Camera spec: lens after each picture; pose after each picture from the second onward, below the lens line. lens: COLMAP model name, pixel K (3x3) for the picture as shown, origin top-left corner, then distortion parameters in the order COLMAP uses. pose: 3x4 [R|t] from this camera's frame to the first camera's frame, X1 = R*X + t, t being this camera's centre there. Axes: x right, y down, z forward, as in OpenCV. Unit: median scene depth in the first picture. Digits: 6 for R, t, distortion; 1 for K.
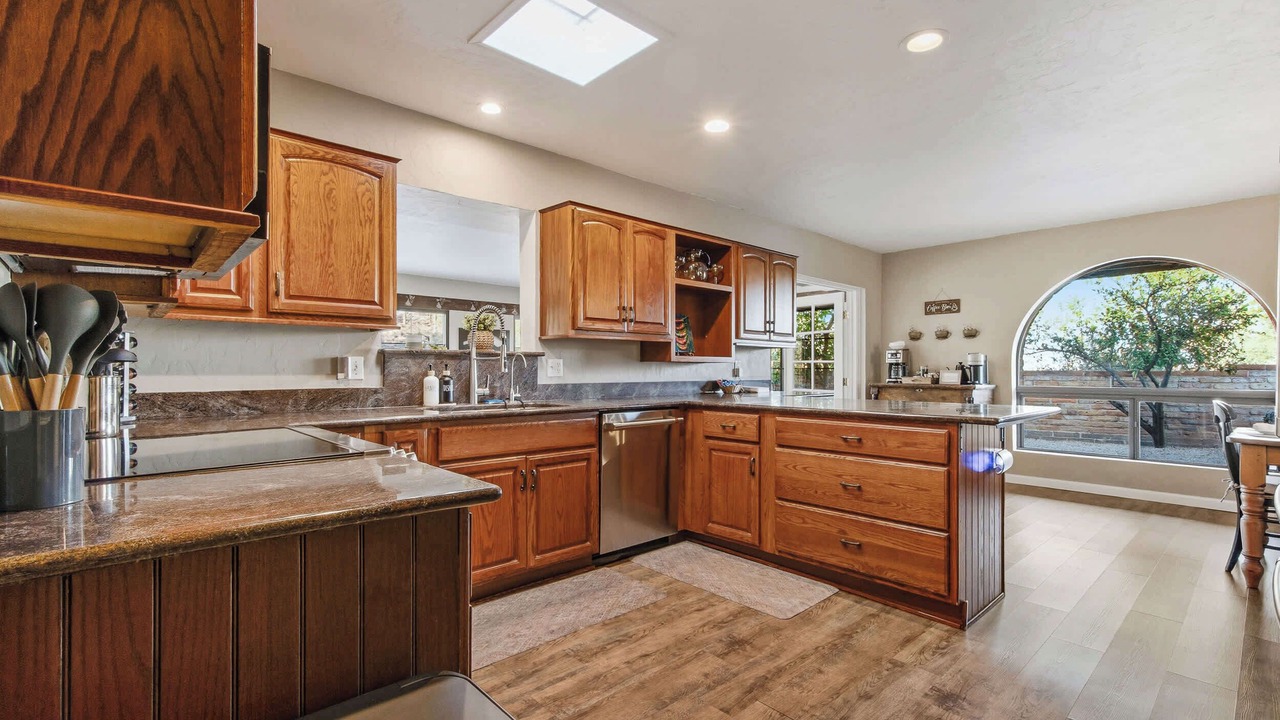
lens RADIAL K [[571.3, 0, 636.7], [0, 571.3, 366.1], [0, 0, 1]] dist [0.005669, 0.000808]
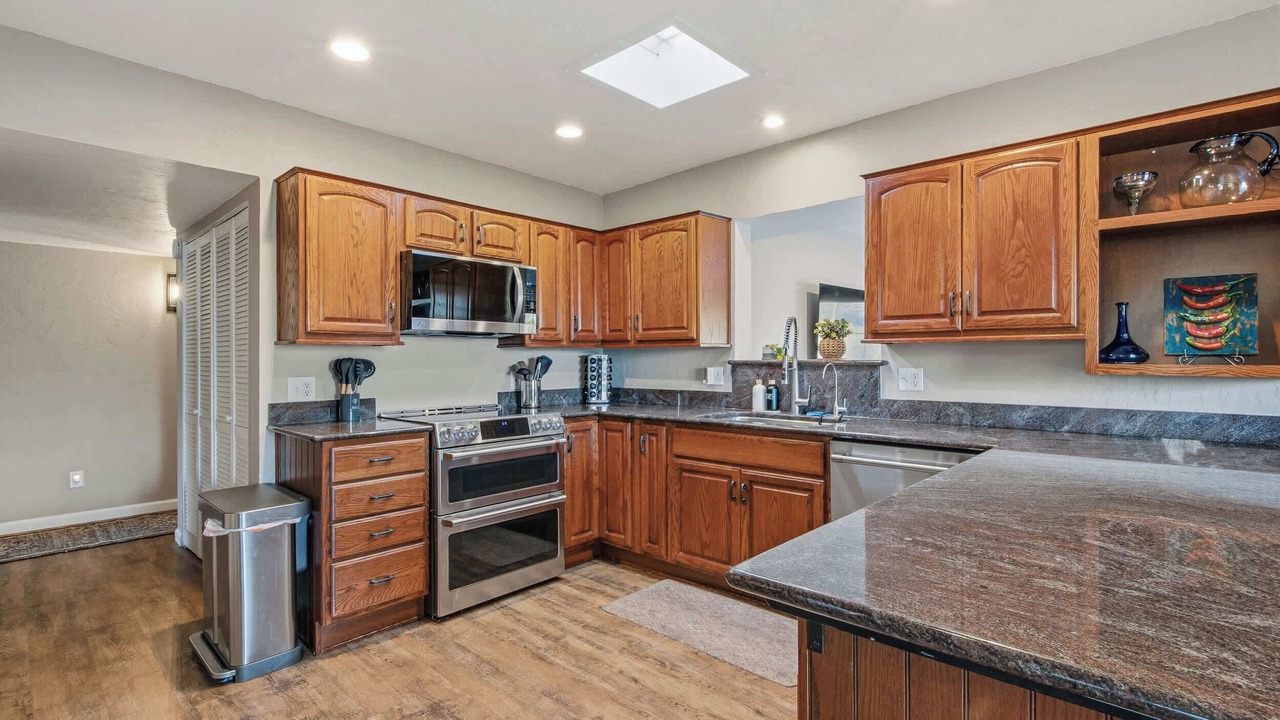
lens RADIAL K [[571.3, 0, 645.5], [0, 571.3, 357.3], [0, 0, 1]] dist [0.005669, 0.000808]
pose [[0.108003, -0.003115, -0.994146, 0.778704], [0.007338, 0.999970, -0.002336, -0.036854], [0.994123, -0.007043, 0.108023, 0.714282]]
